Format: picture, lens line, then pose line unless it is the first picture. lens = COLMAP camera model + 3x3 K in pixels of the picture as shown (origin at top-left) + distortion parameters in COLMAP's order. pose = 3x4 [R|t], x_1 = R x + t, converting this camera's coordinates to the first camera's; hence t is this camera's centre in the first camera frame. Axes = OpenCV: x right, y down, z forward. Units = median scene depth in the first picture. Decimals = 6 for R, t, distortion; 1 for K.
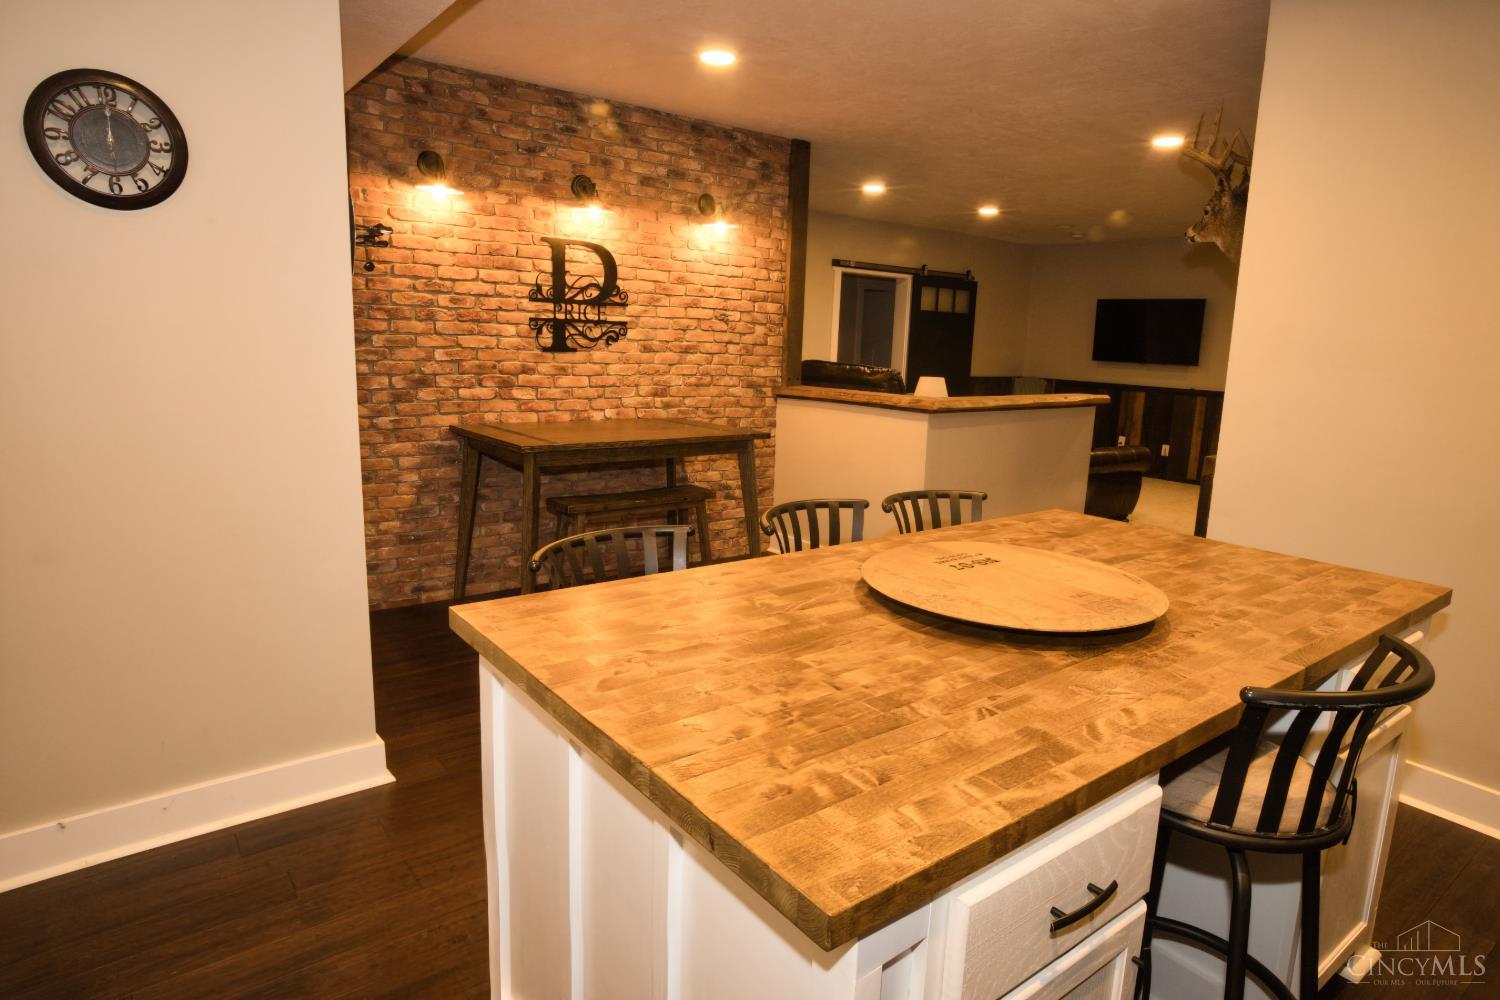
lens RADIAL K [[884.3, 0, 750.0], [0, 884.3, 500.0], [0, 0, 1]] dist [0.003328, 0.001019]
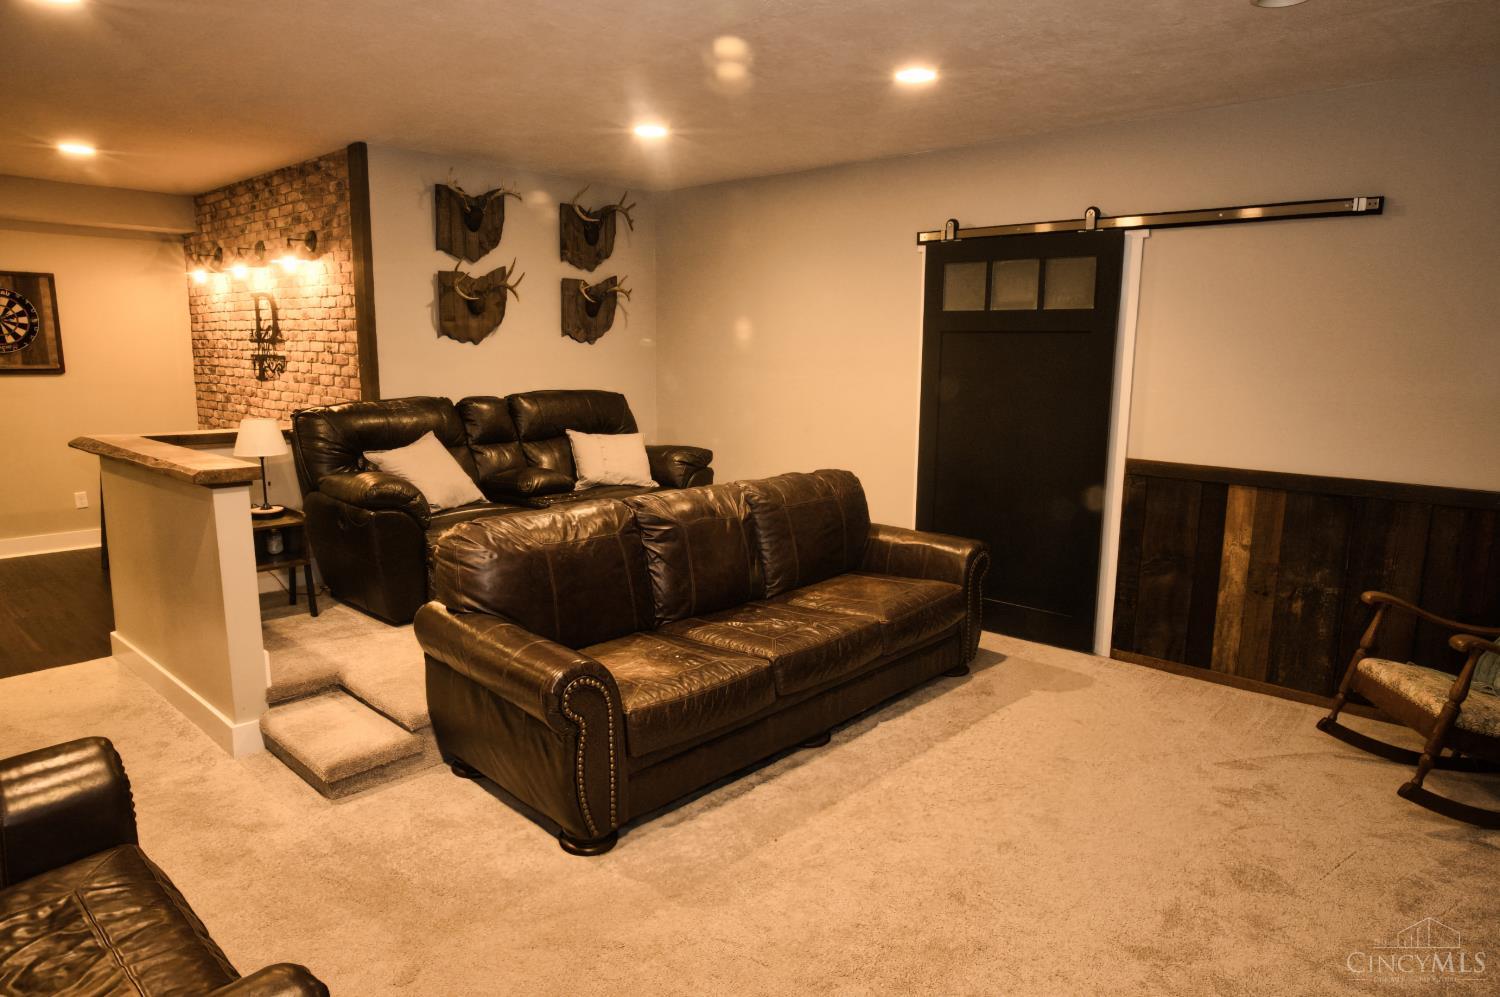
lens RADIAL K [[884.3, 0, 750.0], [0, 884.3, 498.5], [0, 0, 1]] dist [0.003328, 0.001019]
pose [[0.185007, 0.137788, -0.973030, 1.145838], [-0.178580, 0.978351, 0.104587, -0.251851], [0.966375, 0.154415, 0.205608, 1.395707]]
